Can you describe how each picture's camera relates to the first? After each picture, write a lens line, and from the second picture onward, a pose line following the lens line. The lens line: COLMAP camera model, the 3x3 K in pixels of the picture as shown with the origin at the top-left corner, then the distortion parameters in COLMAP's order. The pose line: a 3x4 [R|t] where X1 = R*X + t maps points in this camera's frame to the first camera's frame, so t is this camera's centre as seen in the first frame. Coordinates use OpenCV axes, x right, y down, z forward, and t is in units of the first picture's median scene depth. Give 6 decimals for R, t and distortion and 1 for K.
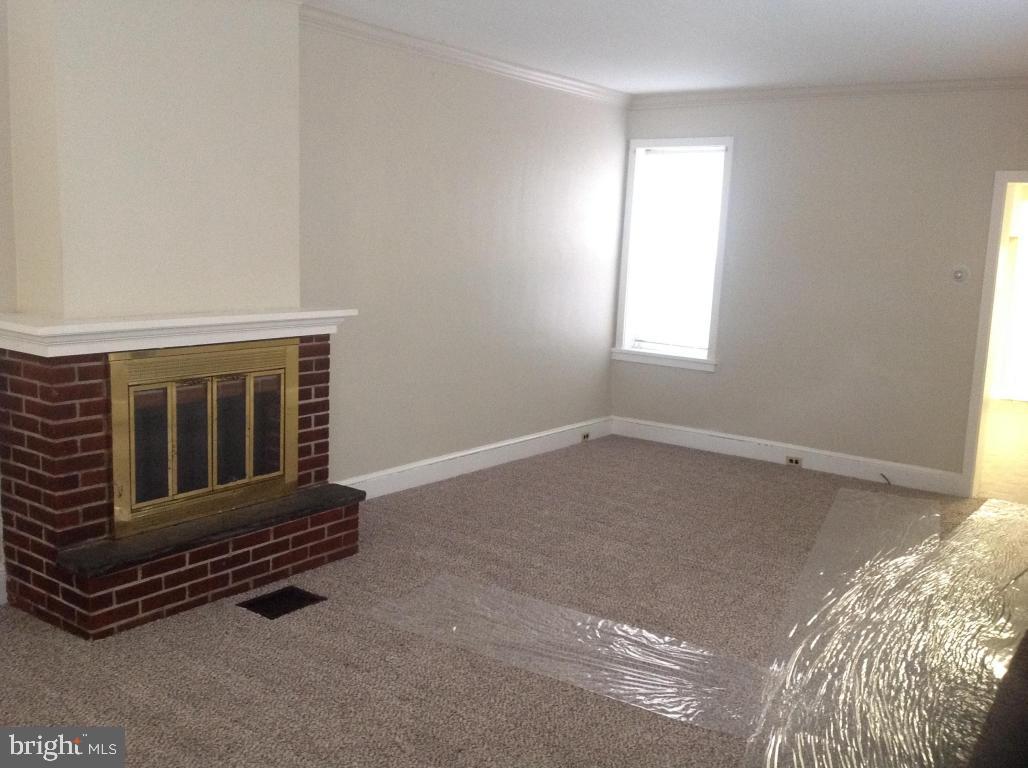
lens RADIAL K [[962.9, 0, 514.0], [0, 962.9, 384.0], [0, 0, 1]] dist [0.210219, -0.441521]
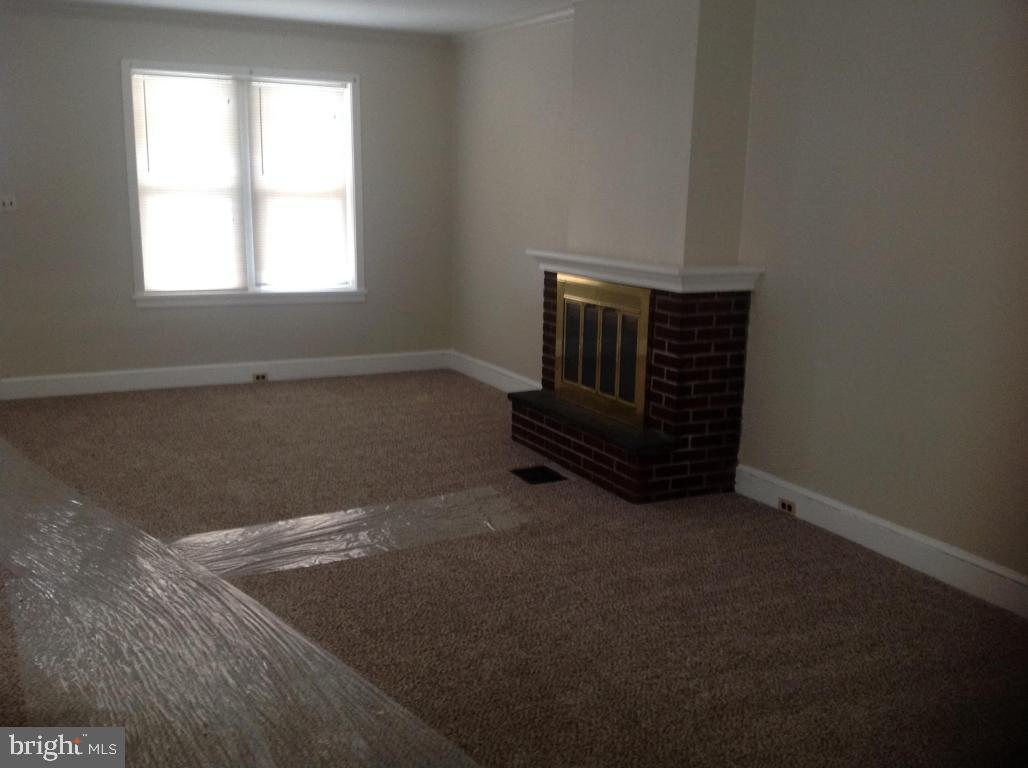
lens RADIAL K [[962.9, 0, 514.0], [0, 962.9, 384.0], [0, 0, 1]] dist [0.210219, -0.441521]
pose [[-0.443813, 0.136683, -0.885634, 0.801473], [-0.168994, 0.957800, 0.232508, -0.167798], [0.880040, 0.252857, -0.401986, 1.293928]]
